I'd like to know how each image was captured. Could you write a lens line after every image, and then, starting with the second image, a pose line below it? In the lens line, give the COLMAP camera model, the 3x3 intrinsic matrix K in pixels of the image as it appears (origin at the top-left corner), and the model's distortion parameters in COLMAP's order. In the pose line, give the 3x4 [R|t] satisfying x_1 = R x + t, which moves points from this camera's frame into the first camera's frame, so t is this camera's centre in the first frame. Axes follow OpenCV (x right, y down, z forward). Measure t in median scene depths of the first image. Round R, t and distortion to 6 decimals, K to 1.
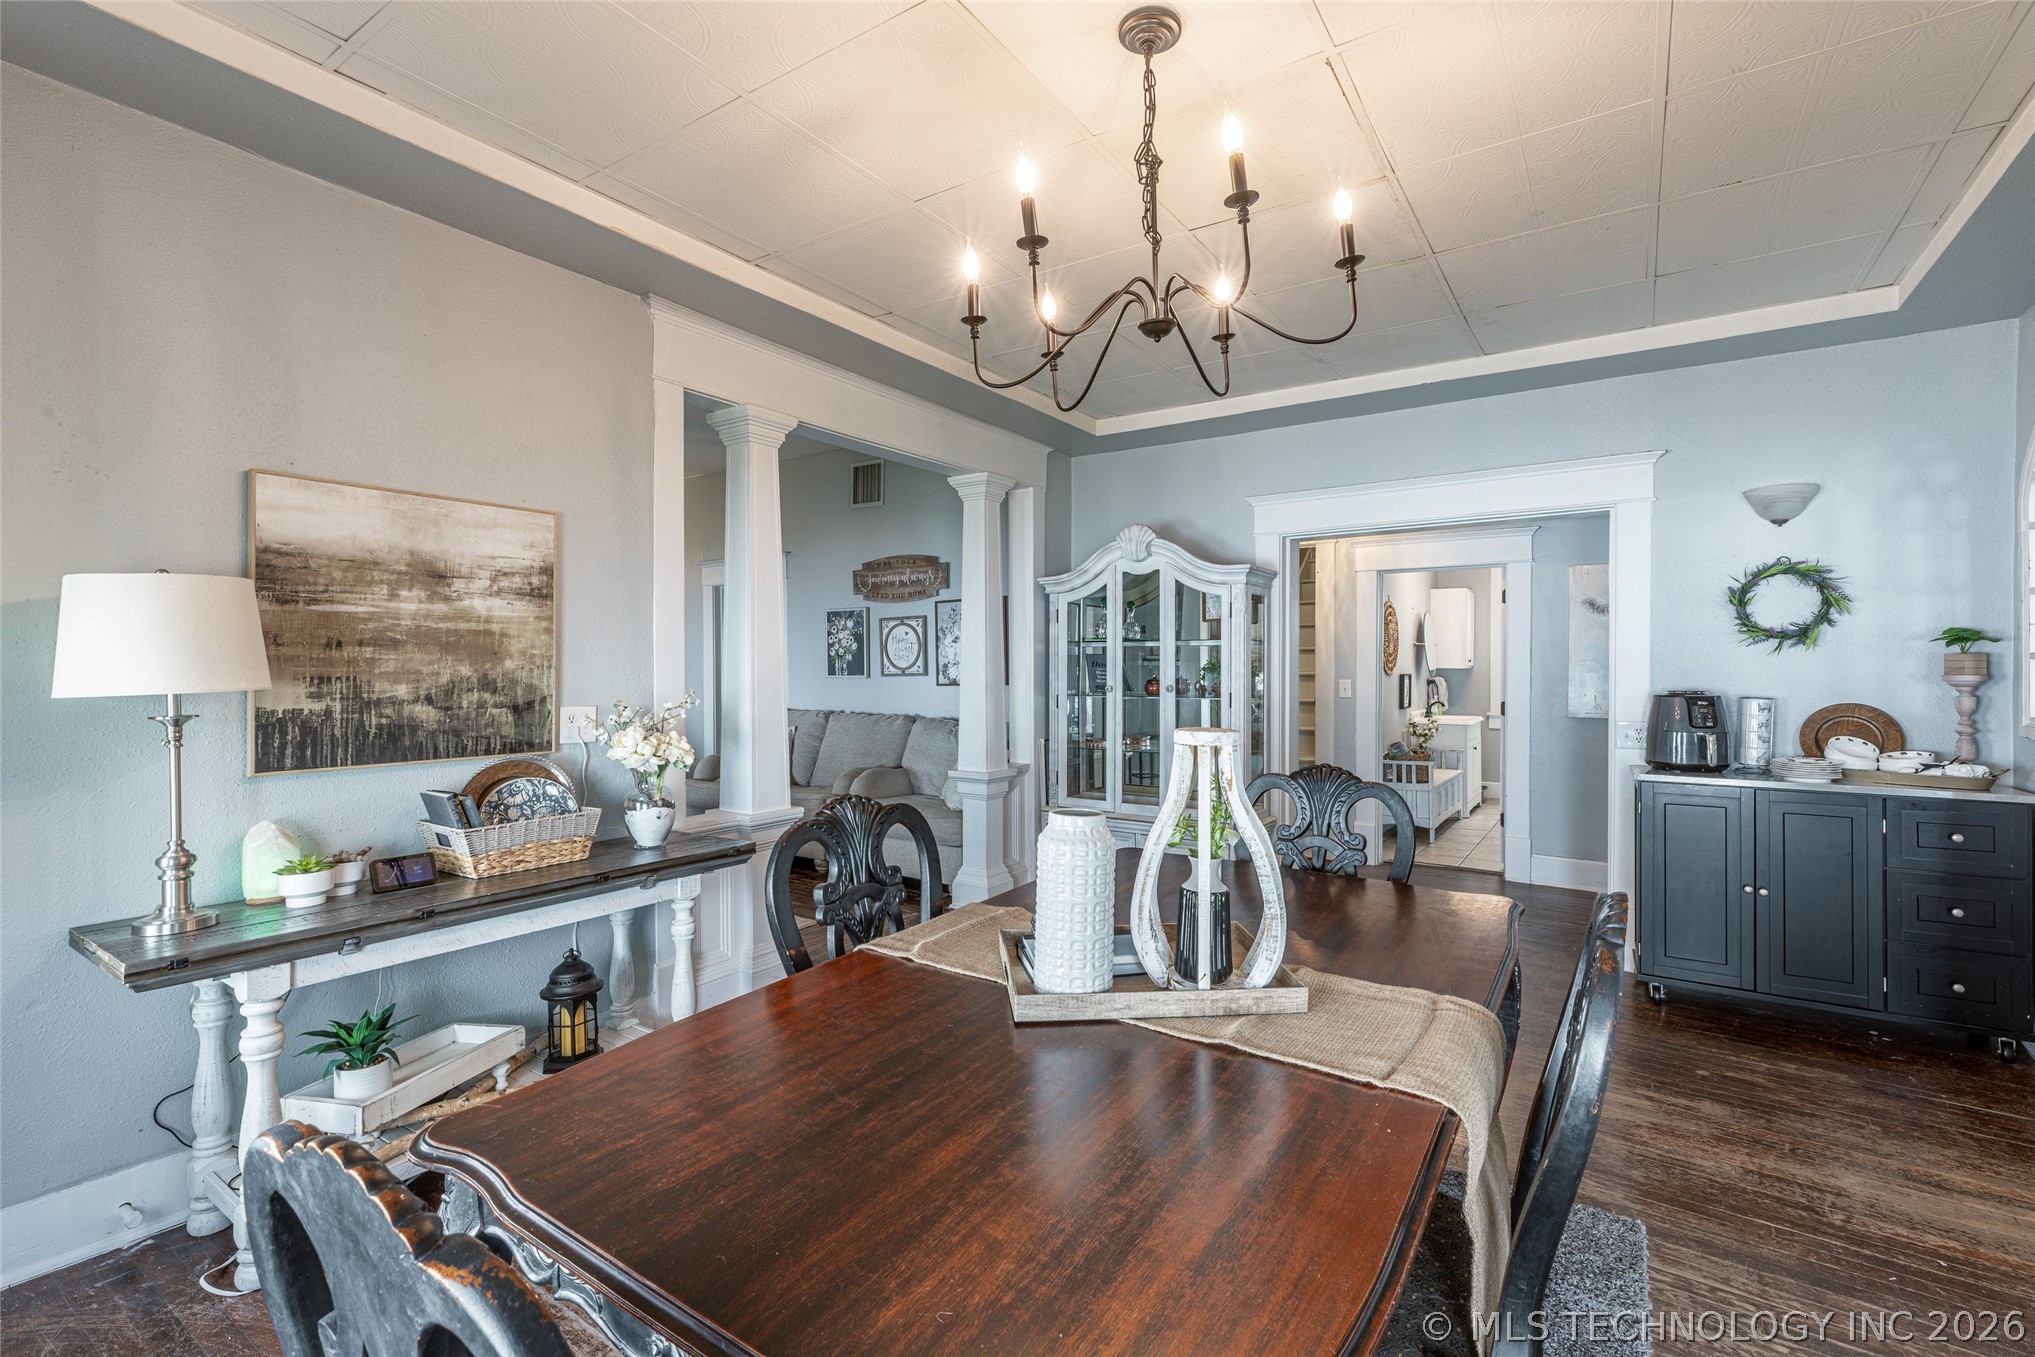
lens RADIAL K [[905.9, 0, 1013.5], [0, 905.9, 670.8], [0, 0, 1]] dist [0.003822, 0.000023]
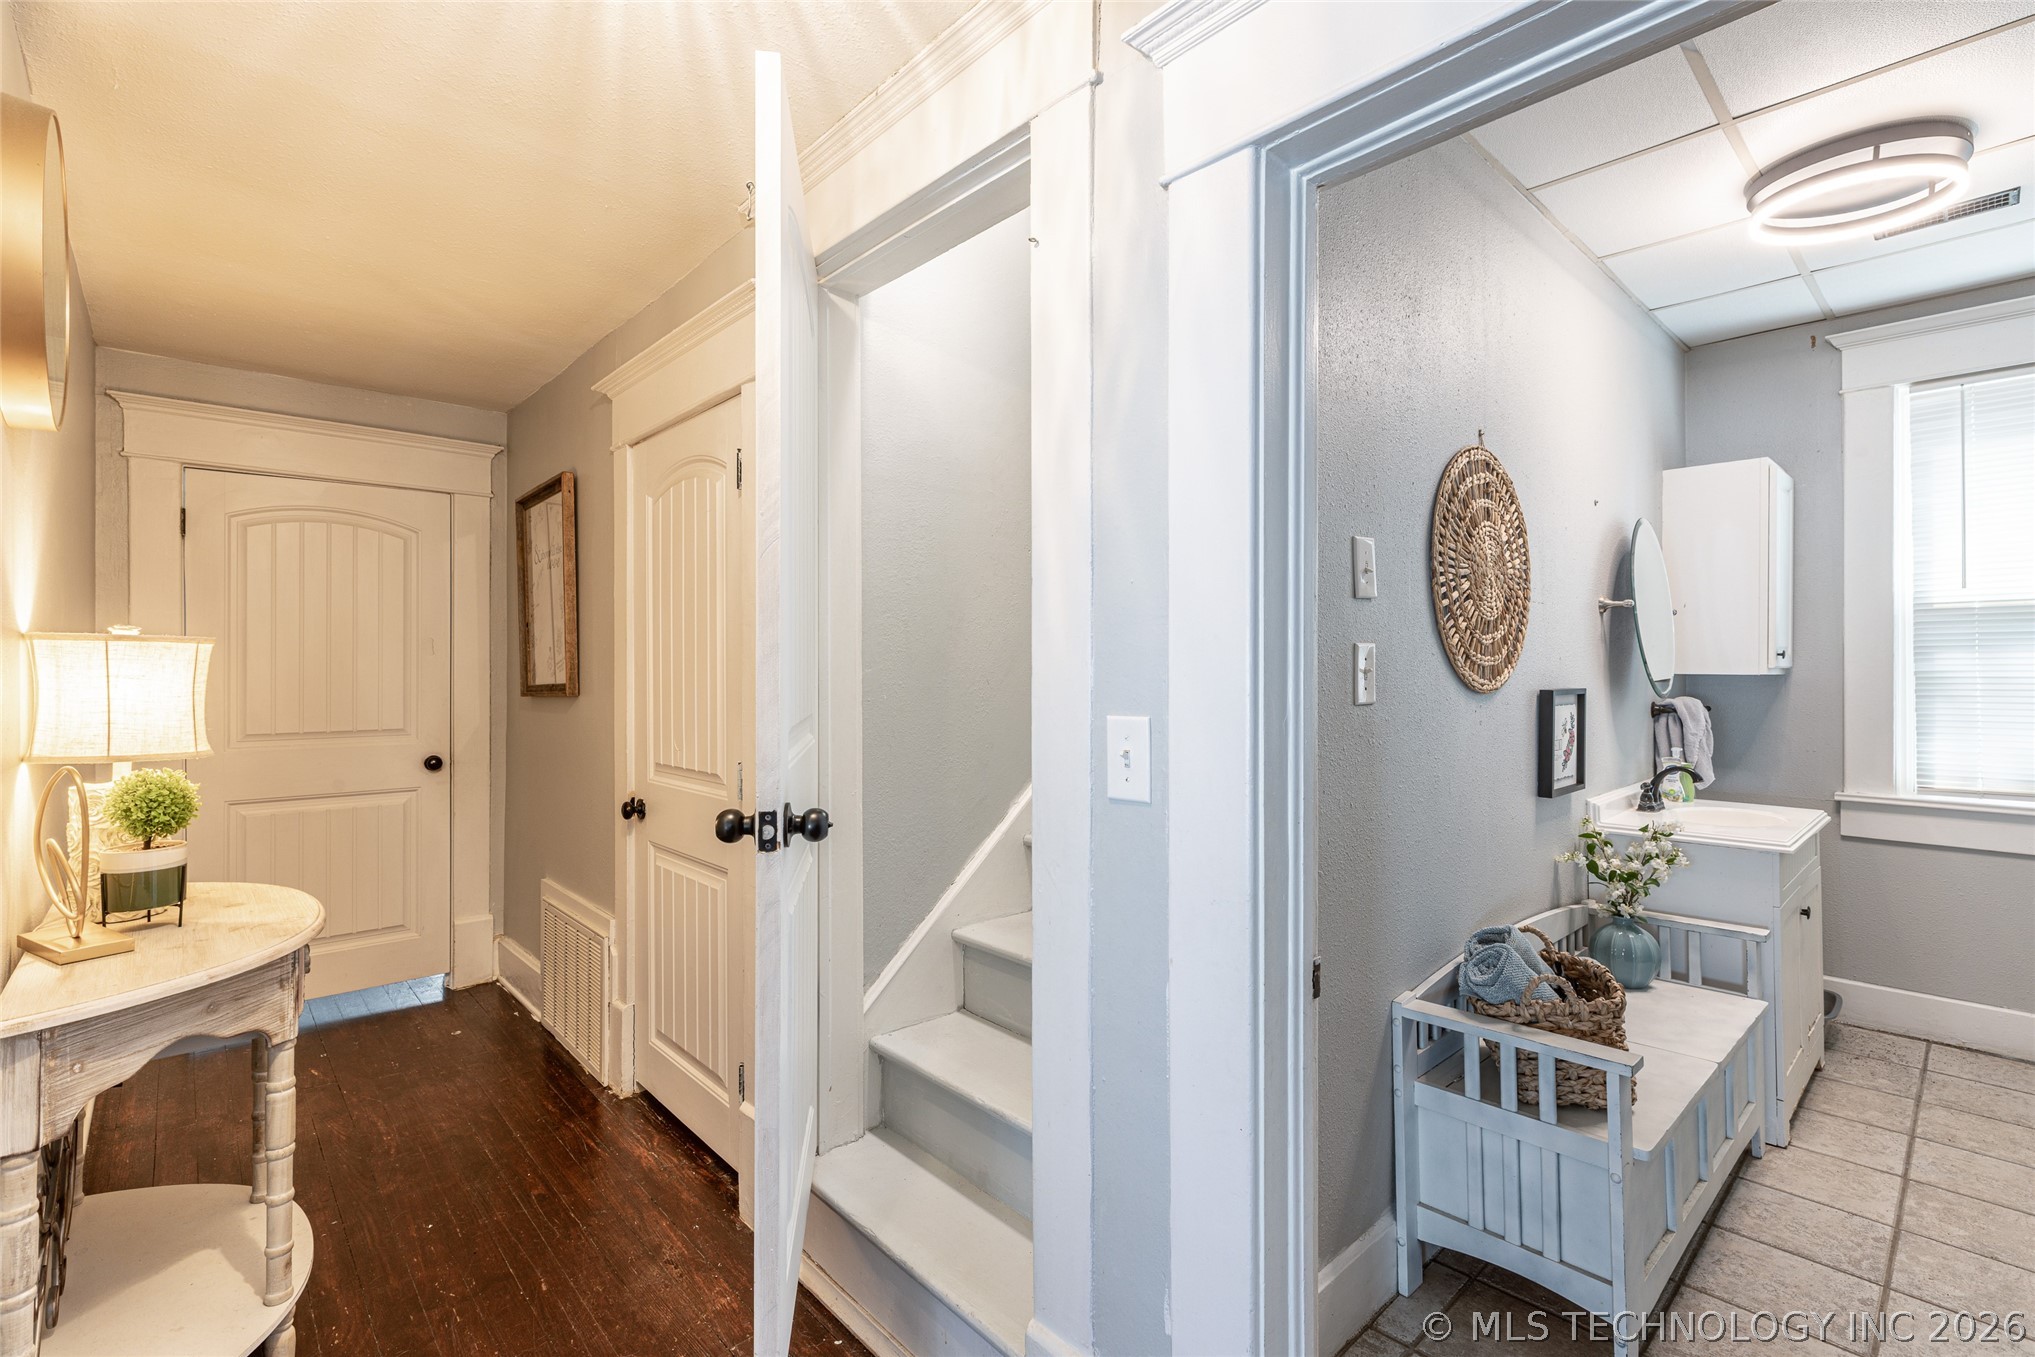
lens RADIAL K [[905.9, 0, 1010.4], [0, 905.9, 674.3], [0, 0, 1]] dist [0.003822, 0.000023]
pose [[0.974234, -0.001184, -0.225535, 0.293293], [-0.001467, 0.999932, -0.011588, 0.001927], [0.225533, 0.011620, 0.974166, 0.594953]]
